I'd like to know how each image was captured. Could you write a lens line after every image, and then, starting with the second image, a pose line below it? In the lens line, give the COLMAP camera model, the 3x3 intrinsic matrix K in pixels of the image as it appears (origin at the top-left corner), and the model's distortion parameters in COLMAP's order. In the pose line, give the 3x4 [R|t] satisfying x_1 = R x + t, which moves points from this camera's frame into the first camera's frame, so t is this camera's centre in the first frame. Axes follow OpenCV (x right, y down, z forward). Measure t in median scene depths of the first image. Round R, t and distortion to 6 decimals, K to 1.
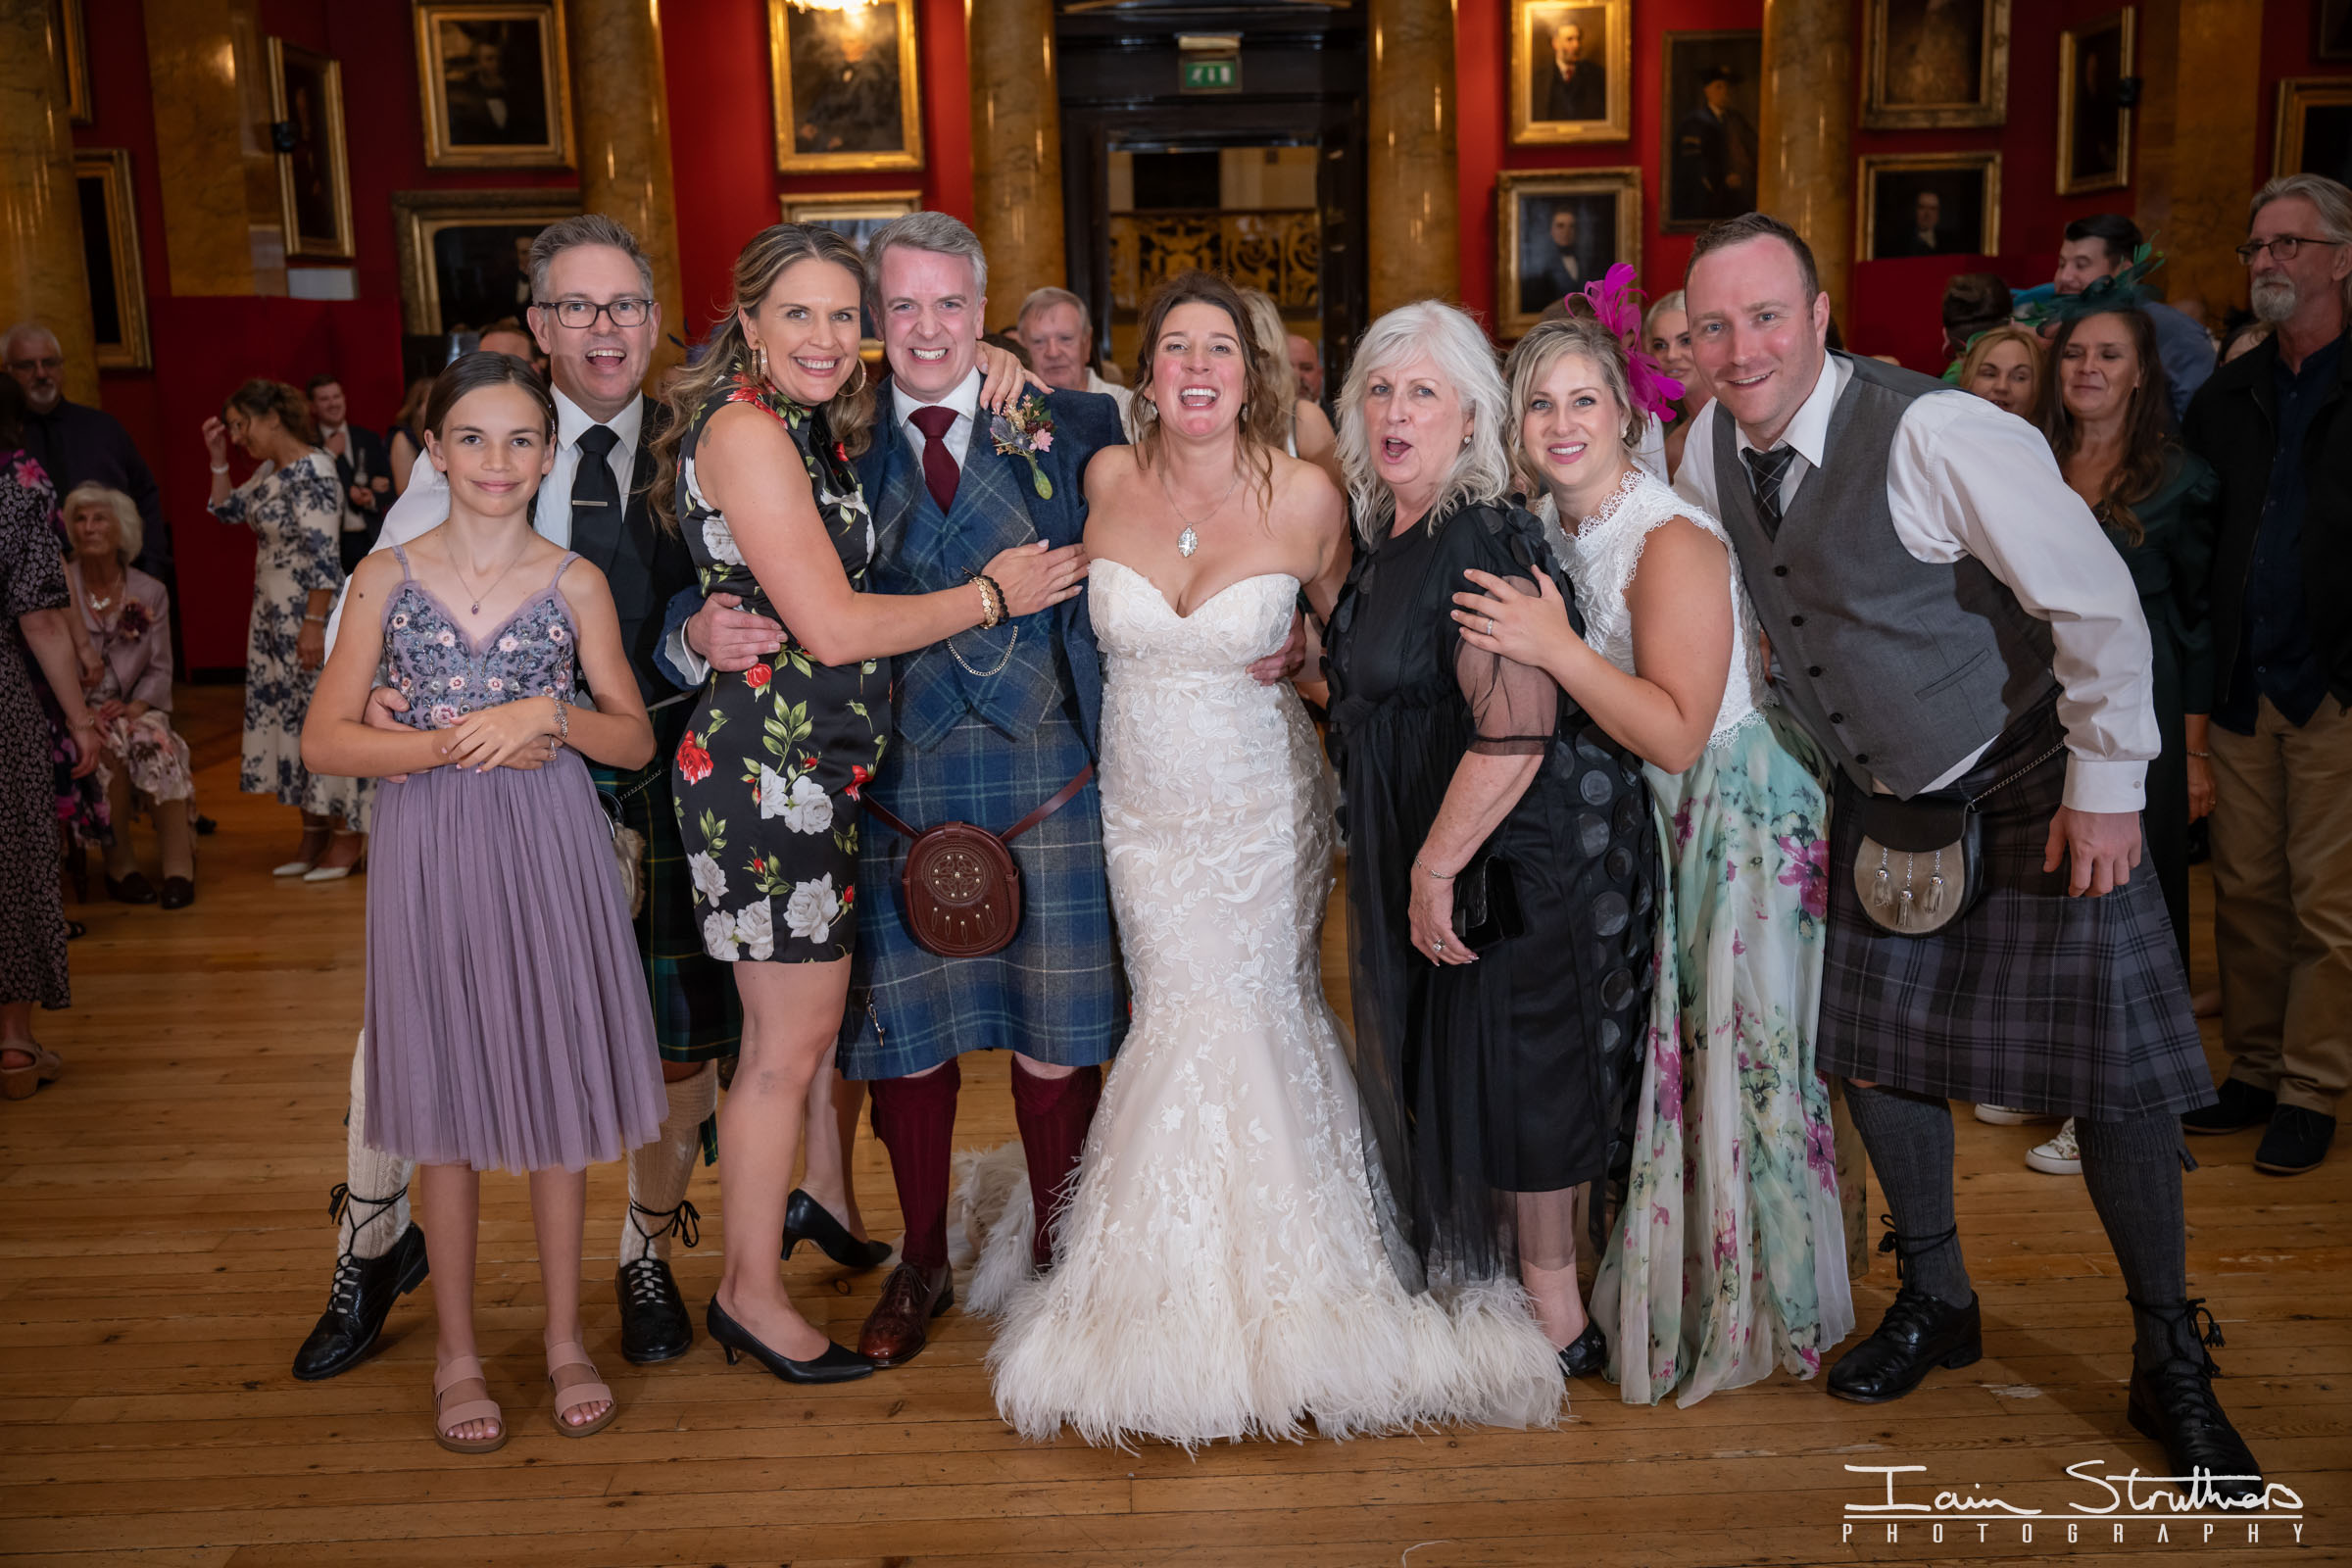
lens RADIAL K [[2206.1, 0, 1185.9], [0, 2206.1, 771.9], [0, 0, 1]] dist [0.003410, 0.000000]
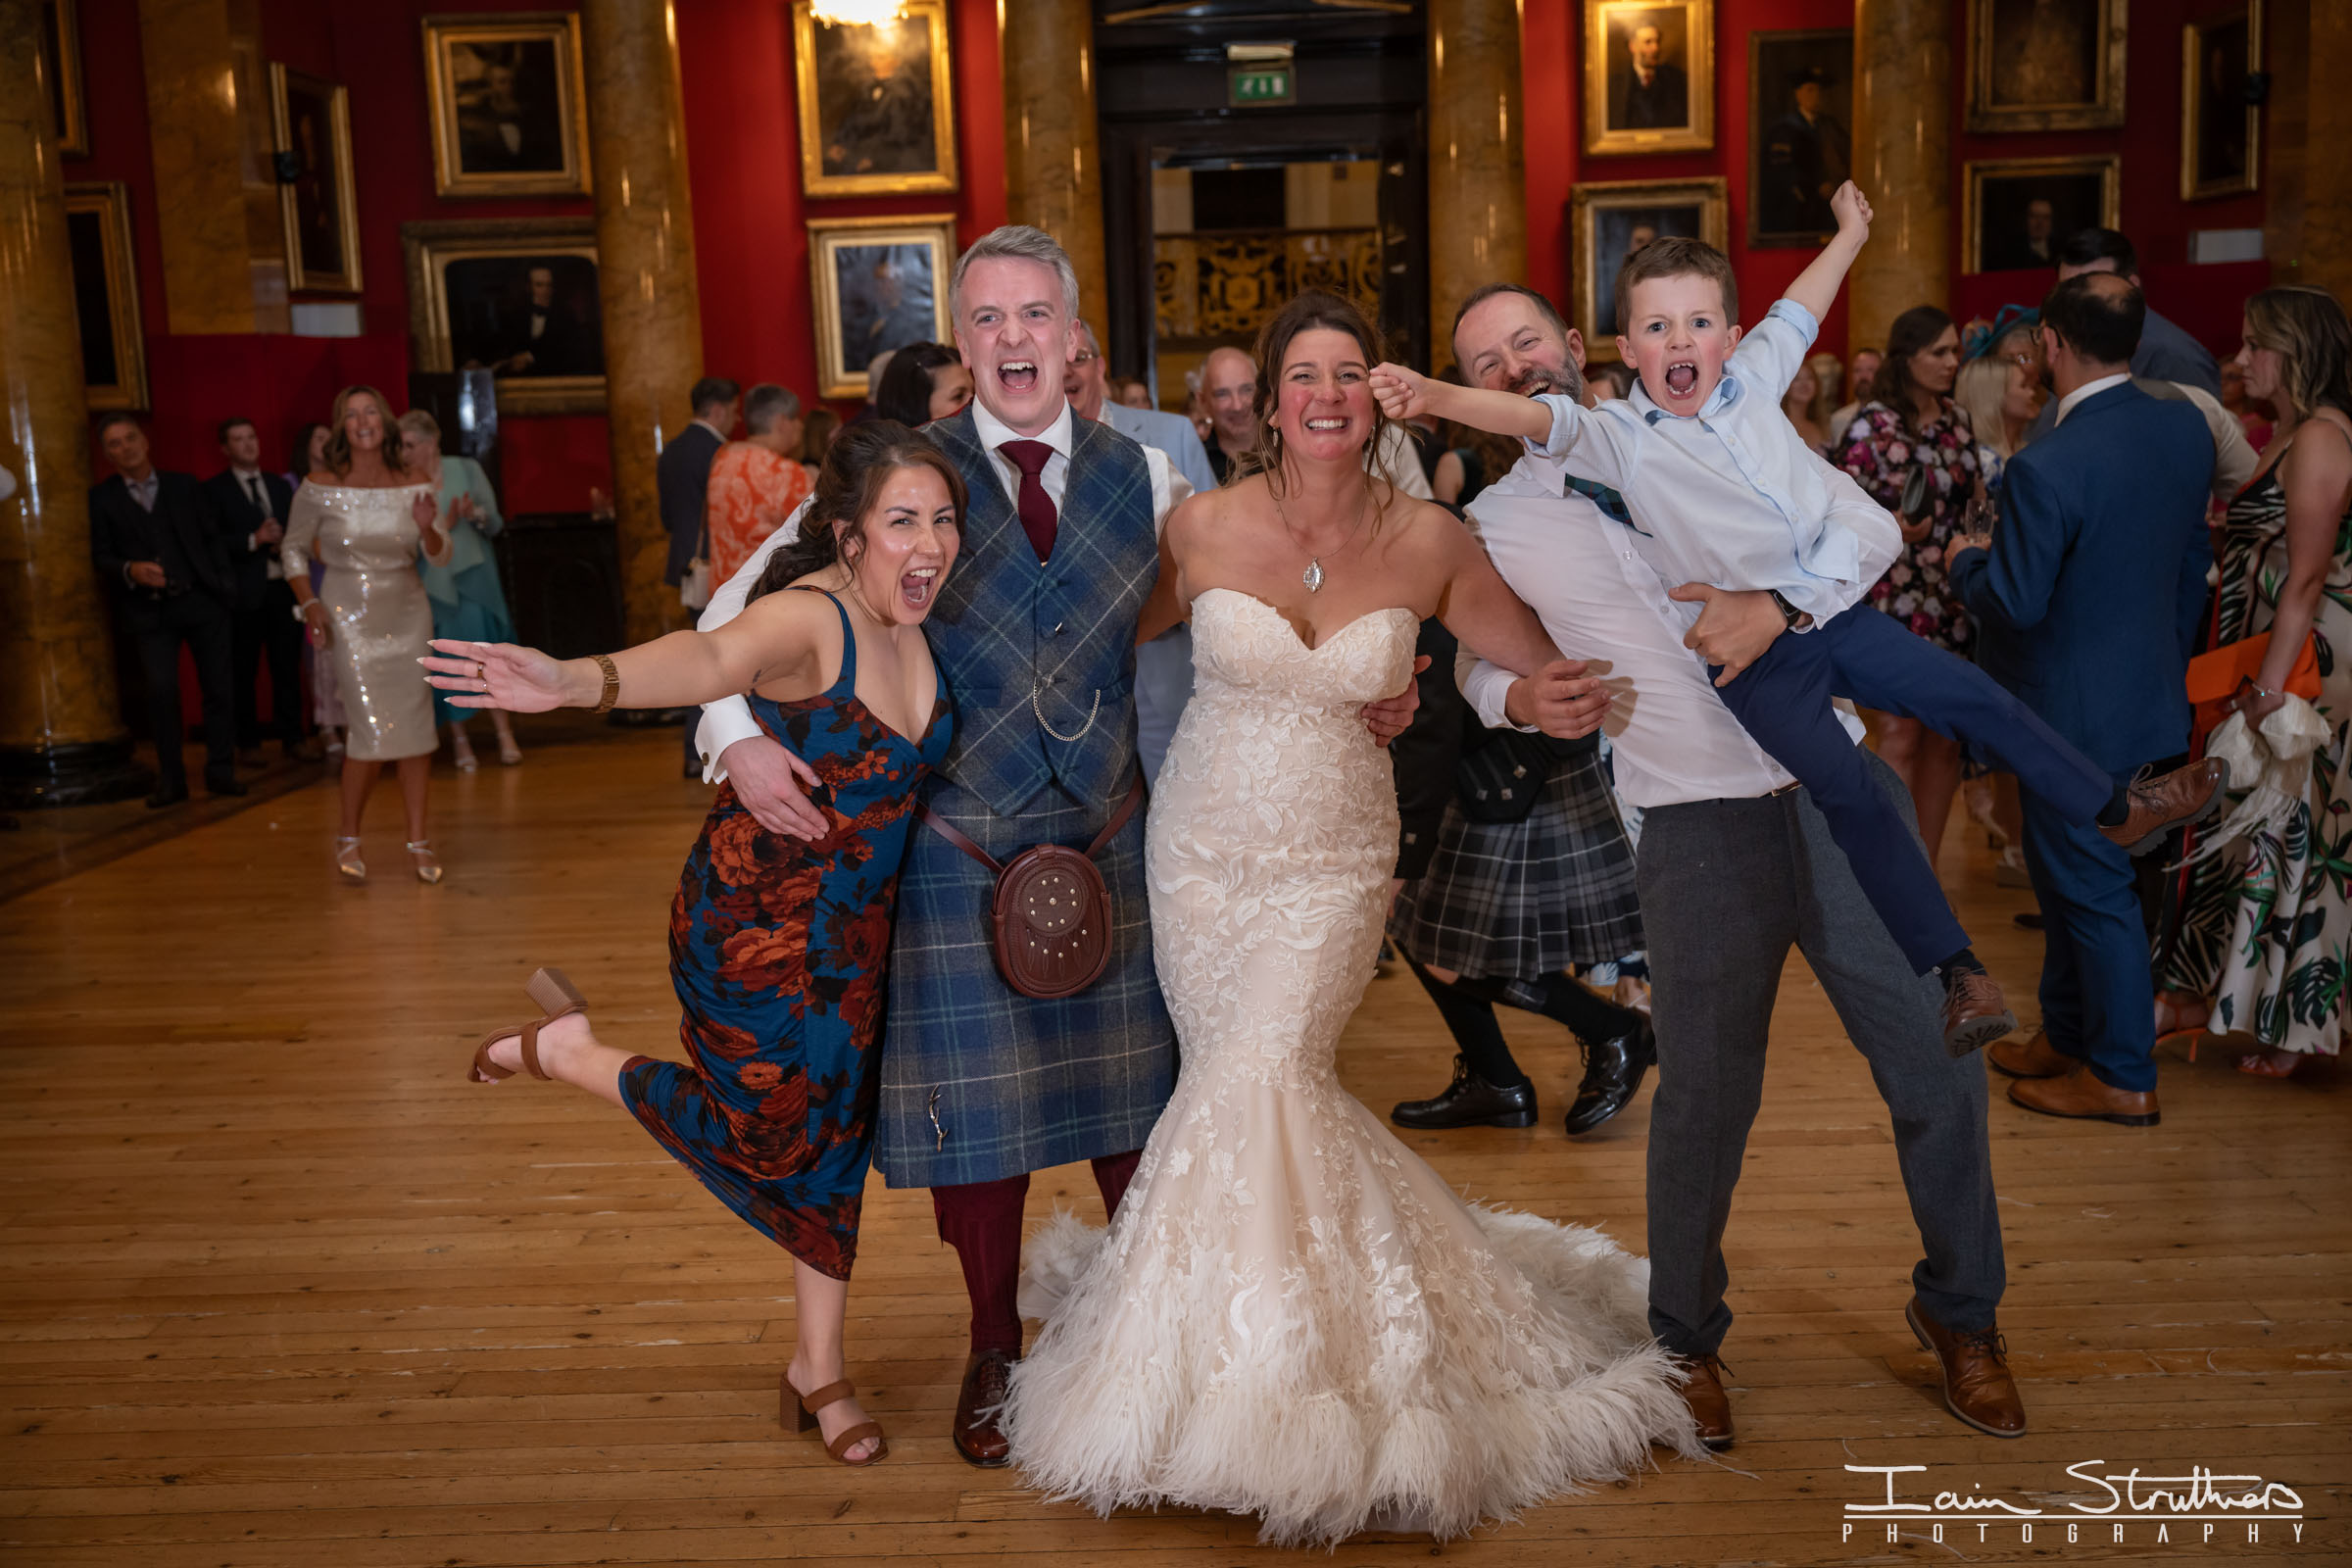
lens RADIAL K [[2368.6, 0, 1172.3], [0, 2368.6, 781.8], [0, 0, 1]] dist [0.003491, 0.000000]
pose [[0.999173, -0.004559, -0.040404, 0.012361], [0.003705, 0.999768, -0.021201, 0.000686], [0.040492, 0.021033, 0.998958, -0.000574]]
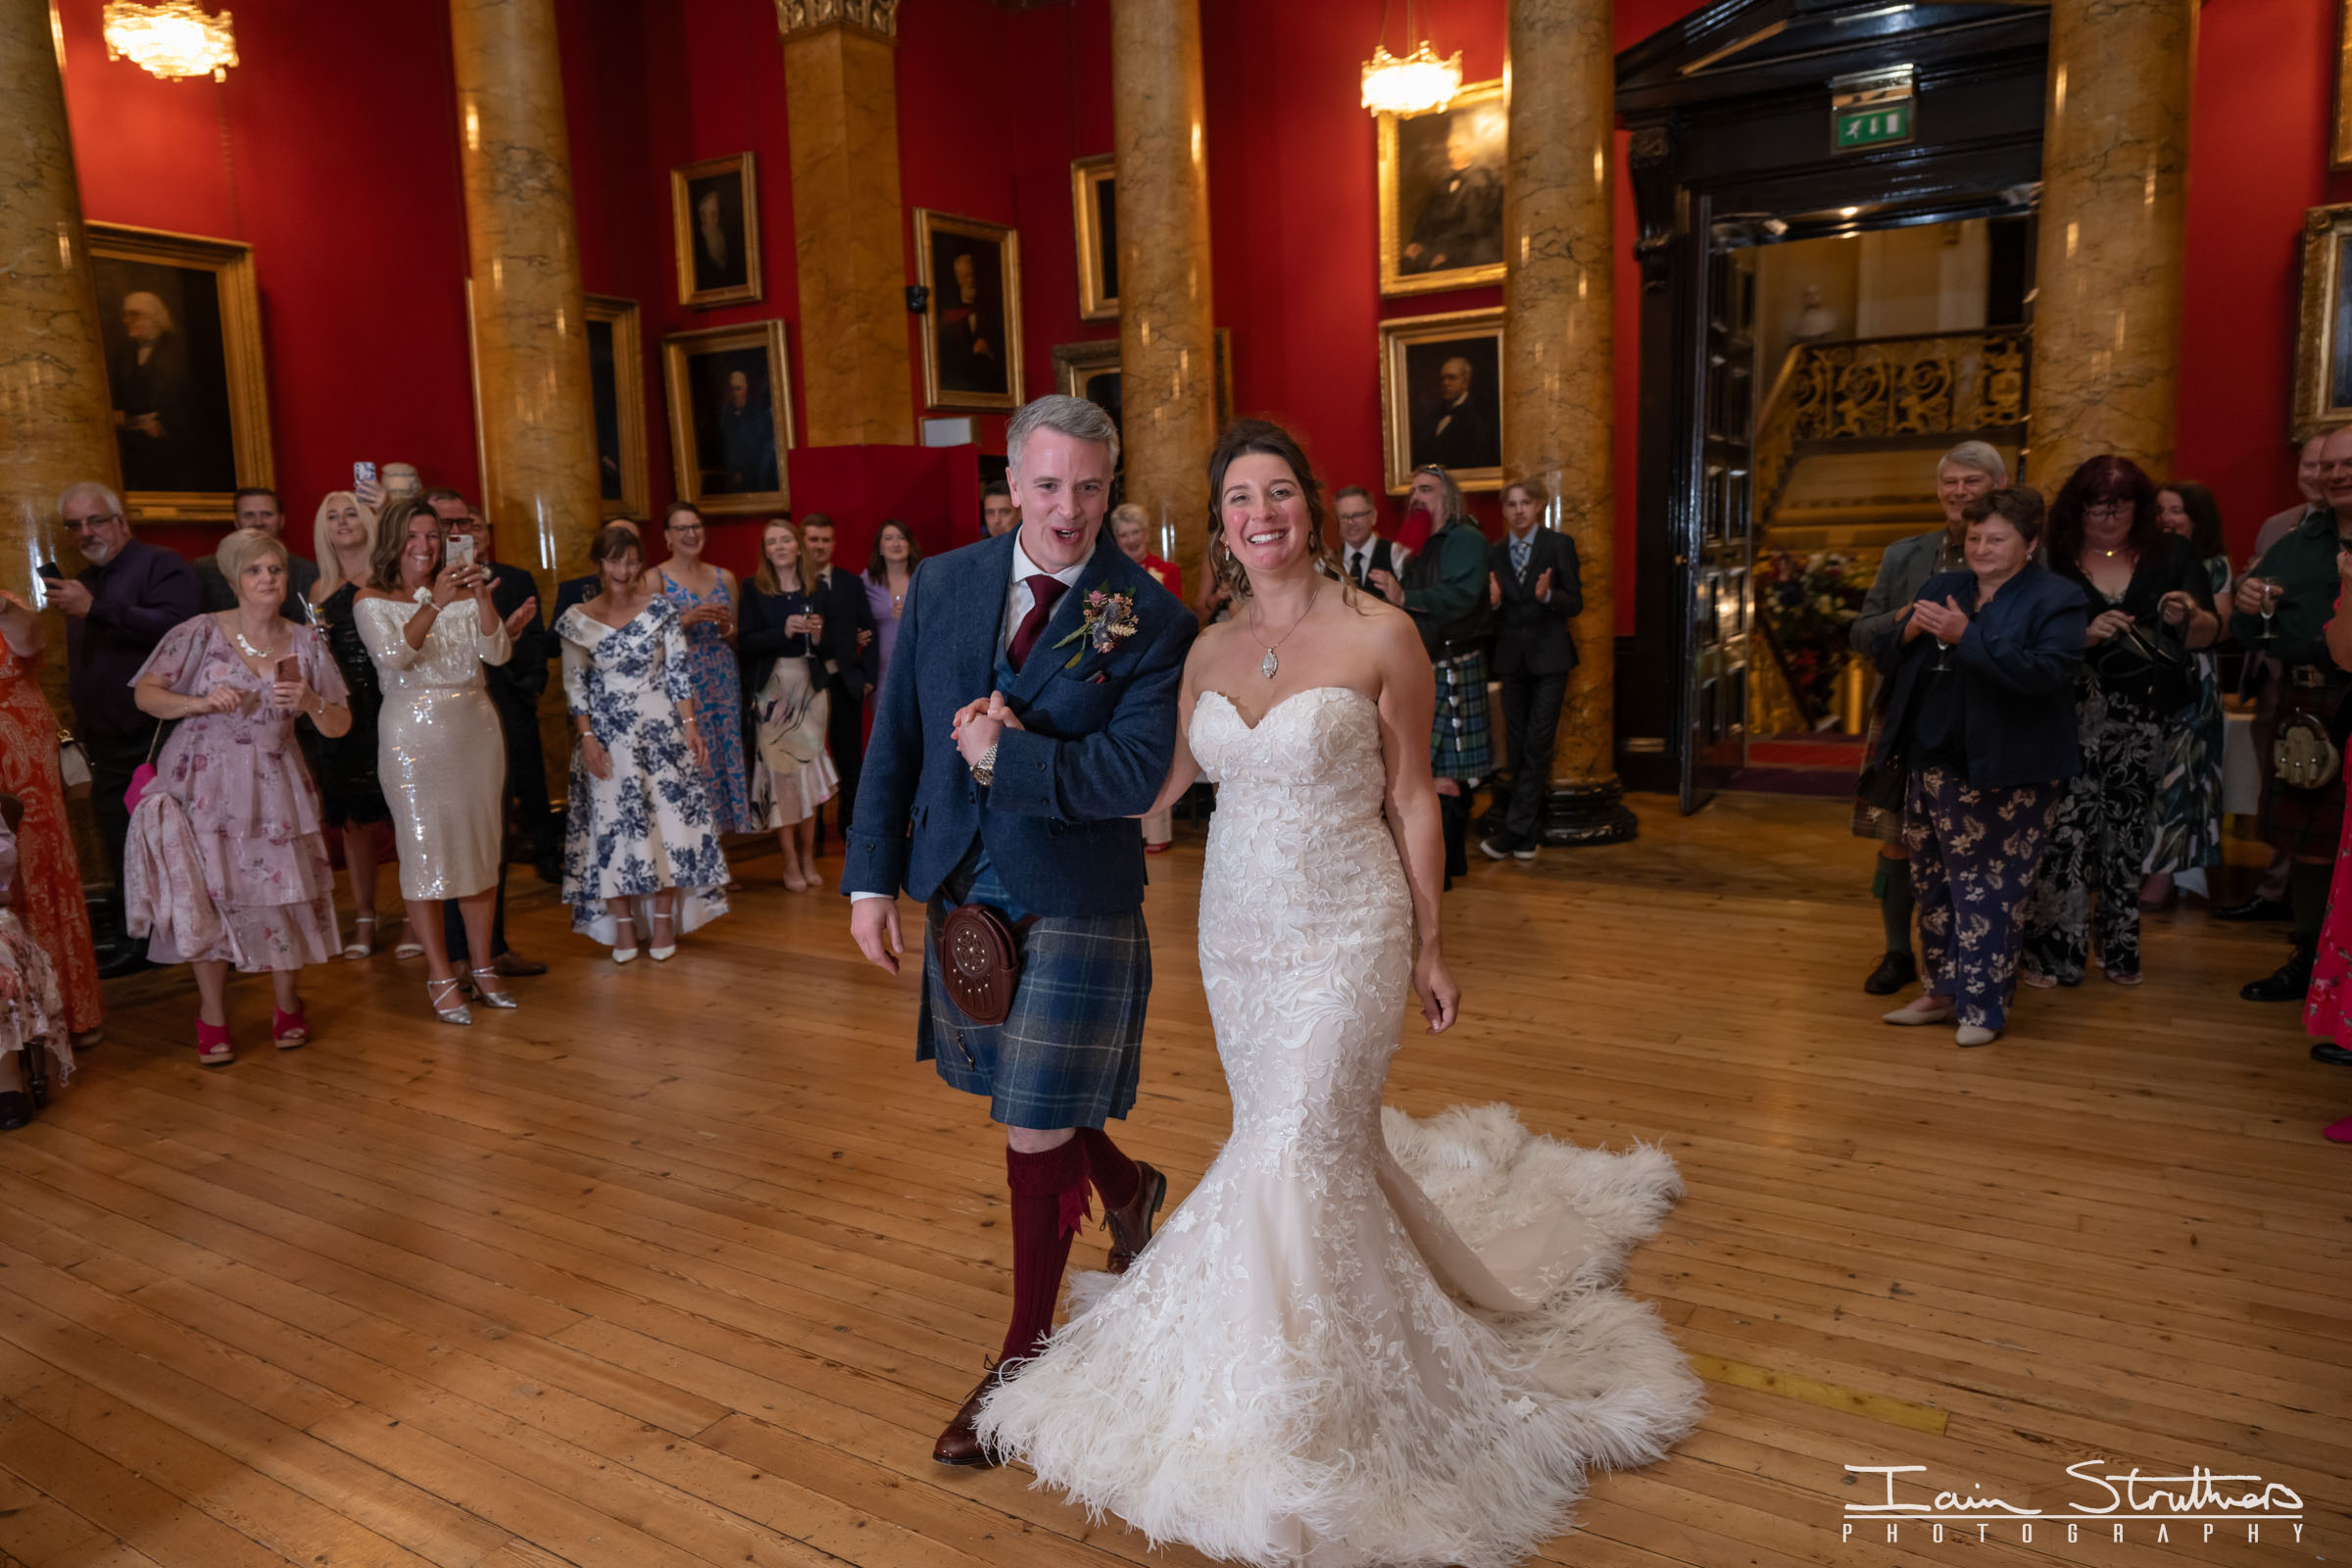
lens RADIAL K [[1586.5, 0, 1166.5], [0, 1586.5, 776.7], [0, 0, 1]] dist [0.003519, -0.003882]
pose [[0.834901, 0.077454, -0.544923, 0.129658], [-0.082758, 0.996459, 0.014838, -0.068750], [0.544143, 0.032708, 0.838355, 0.387188]]
